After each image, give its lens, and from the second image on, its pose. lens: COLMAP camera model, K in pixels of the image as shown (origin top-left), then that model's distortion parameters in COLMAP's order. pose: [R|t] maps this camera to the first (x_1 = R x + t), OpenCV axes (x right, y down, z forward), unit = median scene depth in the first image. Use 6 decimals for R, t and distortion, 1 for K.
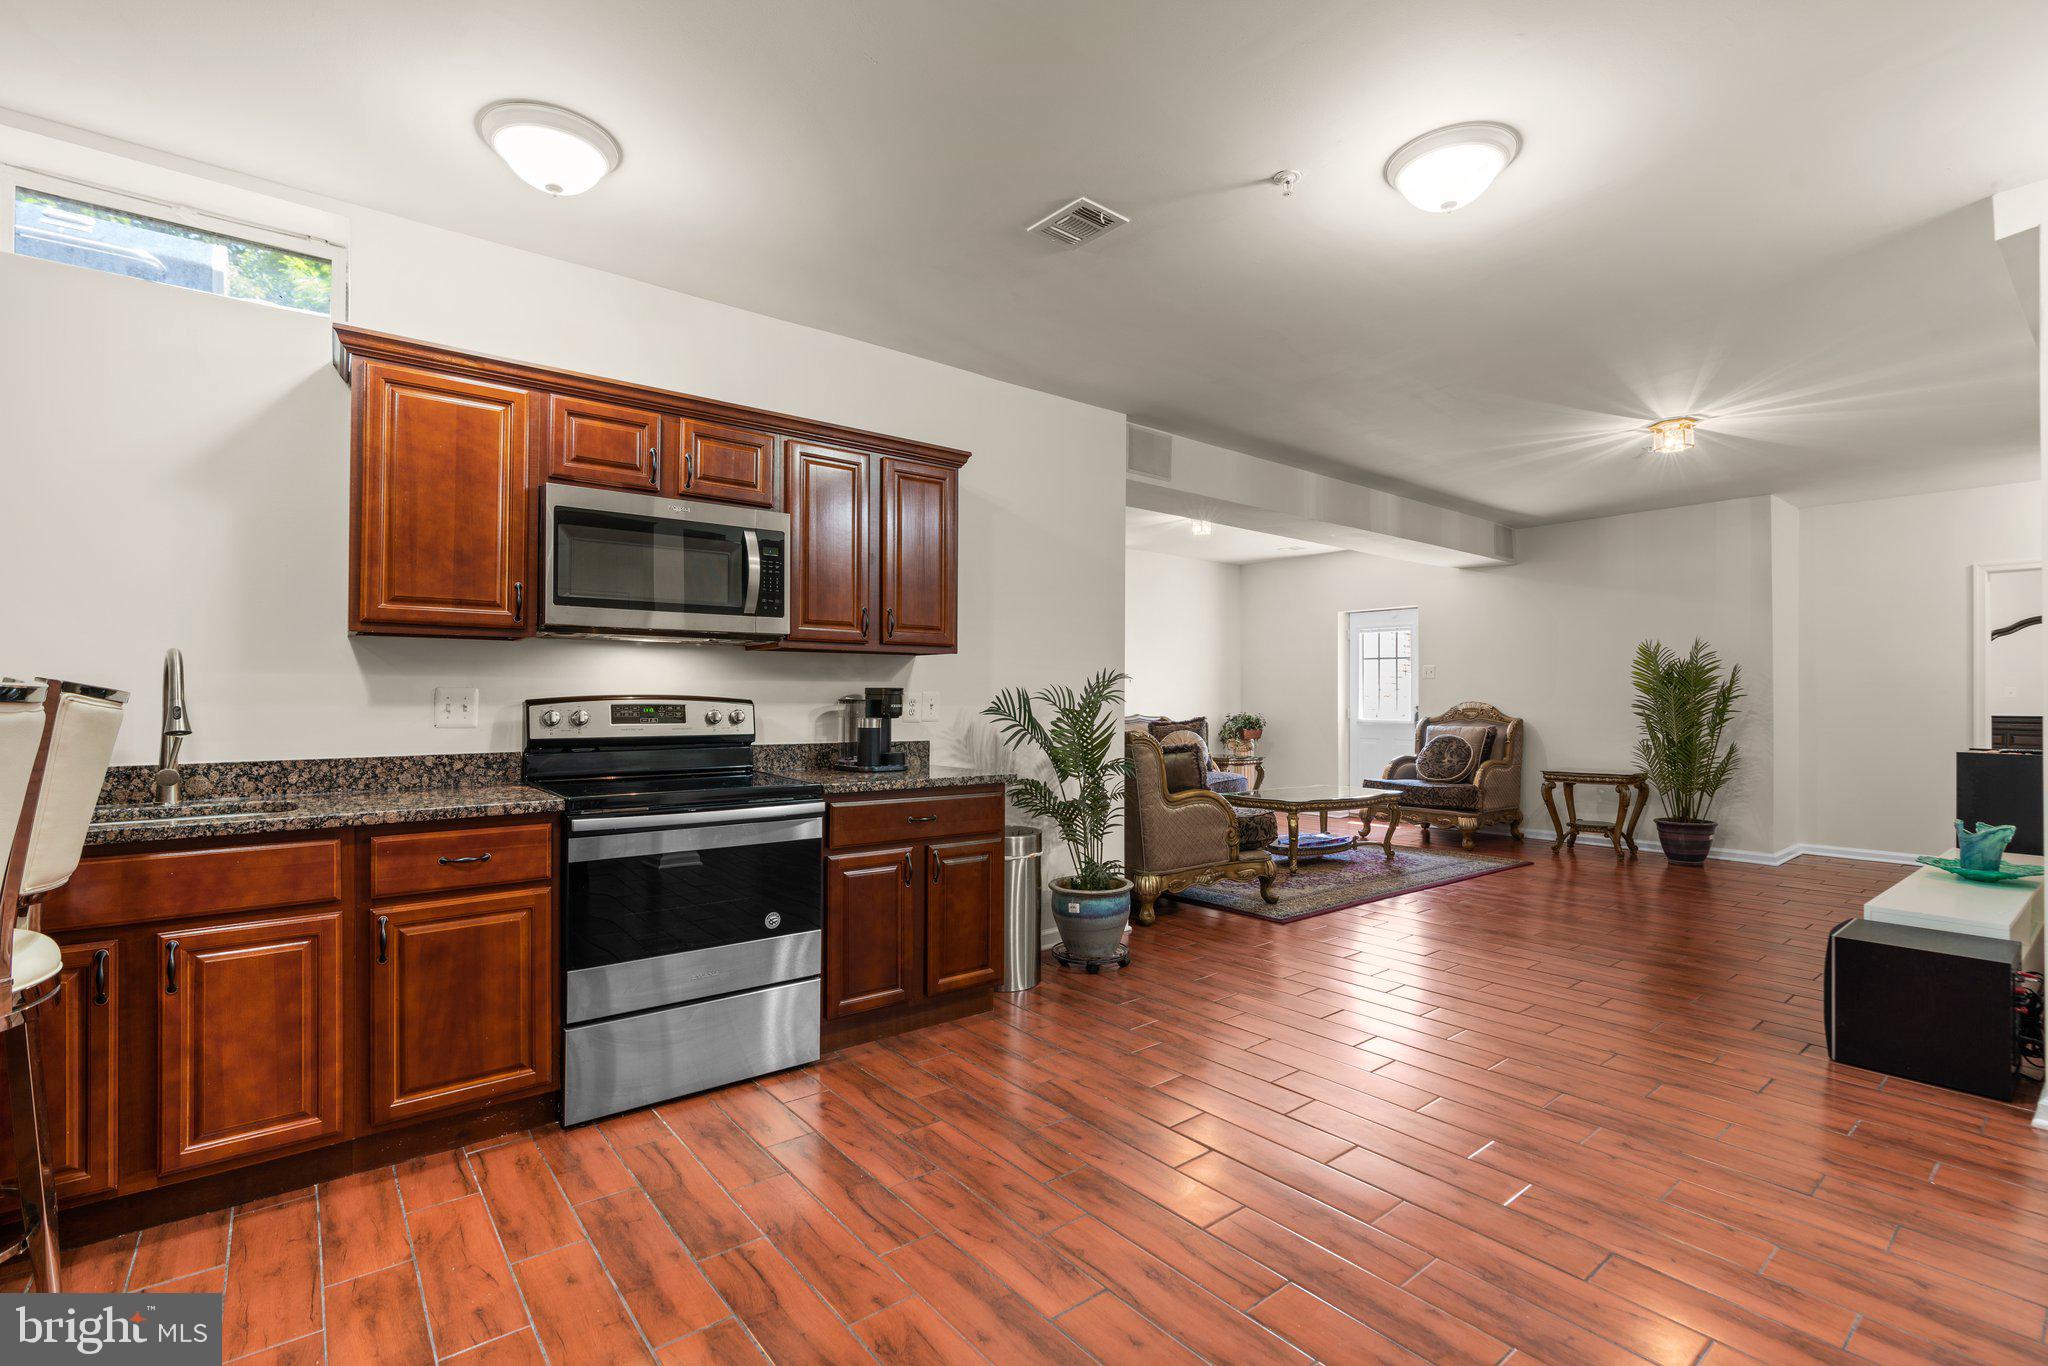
lens RADIAL K [[925.6, 0, 1024.0], [0, 925.6, 683.0], [0, 0, 1]] dist [-0.004564, -0.000387]
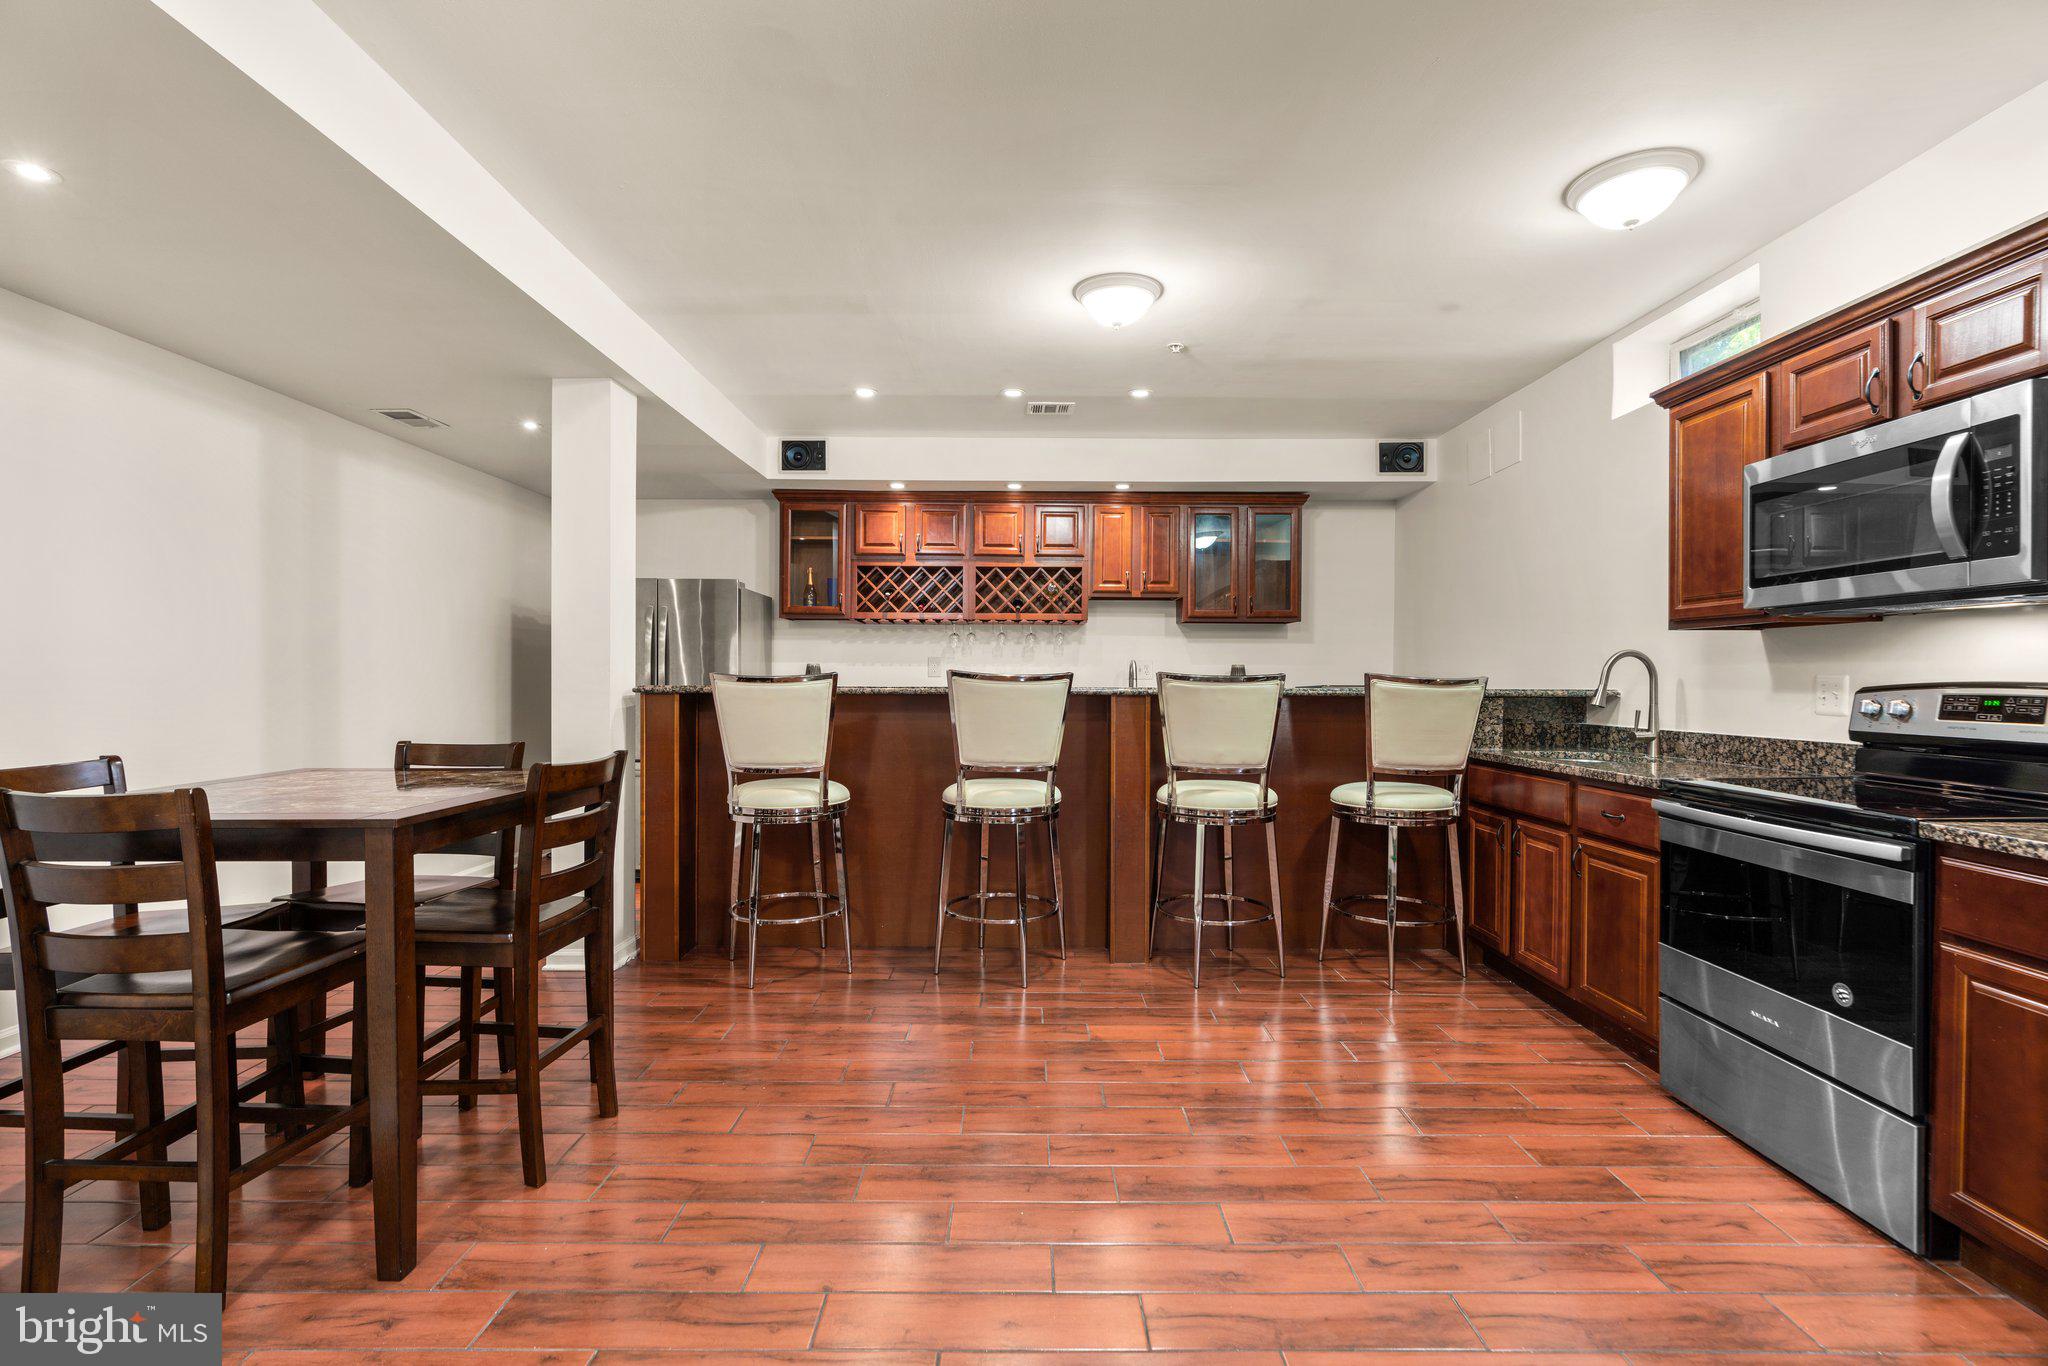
lens RADIAL K [[913.1, 0, 1029.2], [0, 913.1, 682.9], [0, 0, 1]] dist [-0.000463, 0.000088]
pose [[-0.617653, -0.000039, -0.786451, 0.531959], [0.006105, 0.999970, -0.004845, 0.010815], [0.786427, -0.007794, -0.617634, 0.740737]]
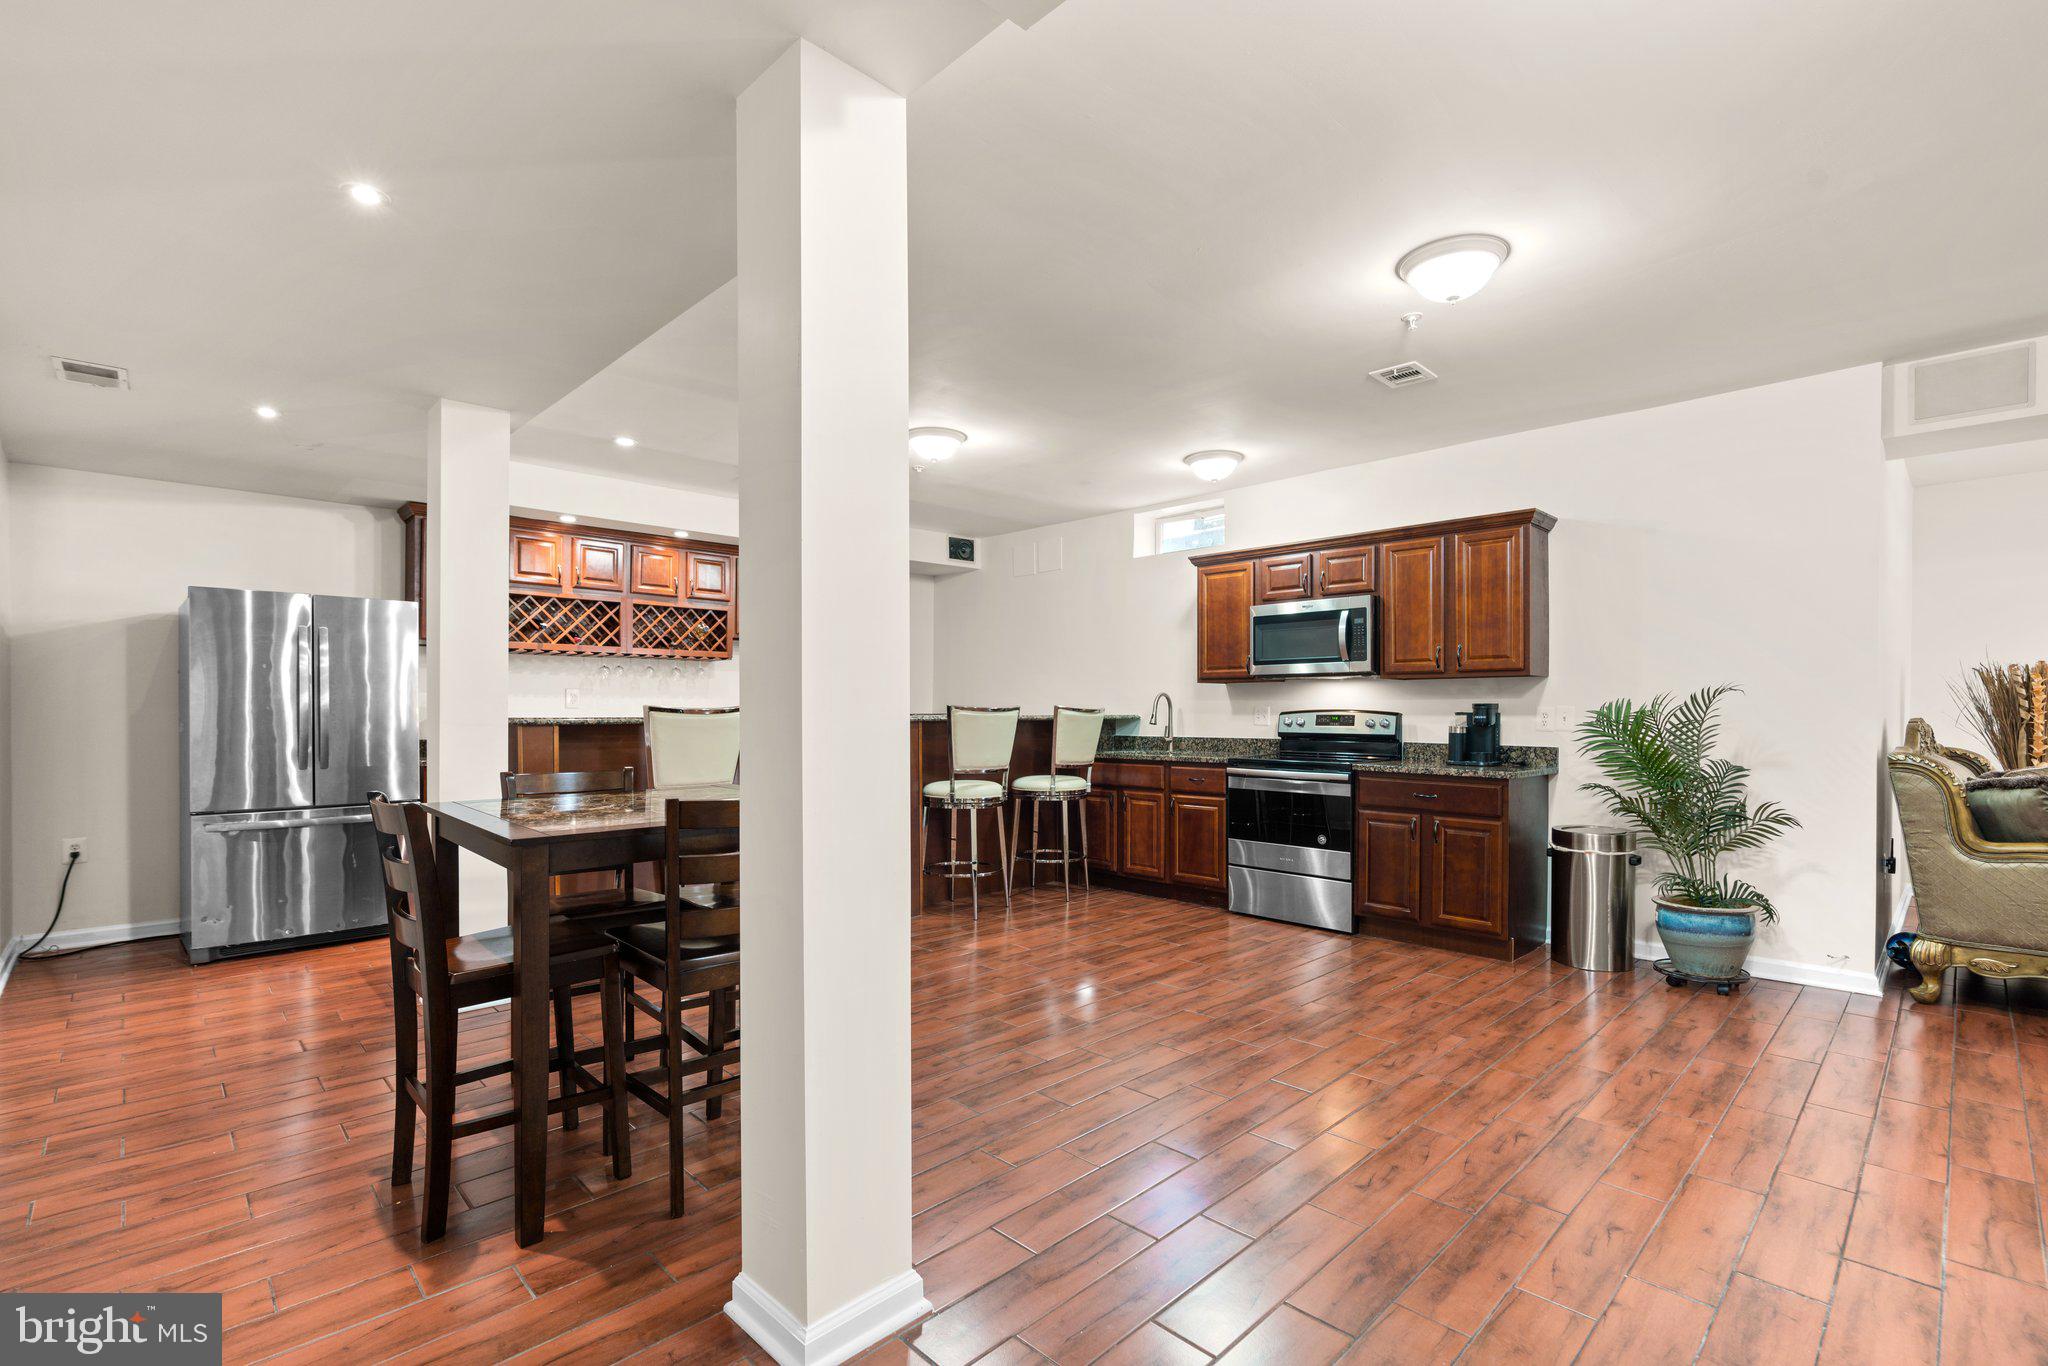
lens RADIAL K [[919.8, 0, 1028.4], [0, 919.8, 706.3], [0, 0, 1]] dist [0.000526, 0.000652]
pose [[0.097285, -0.005238, -0.995243, 1.090286], [0.014292, 0.999890, -0.003866, 0.004765], [0.995154, -0.013848, 0.097349, 0.227835]]
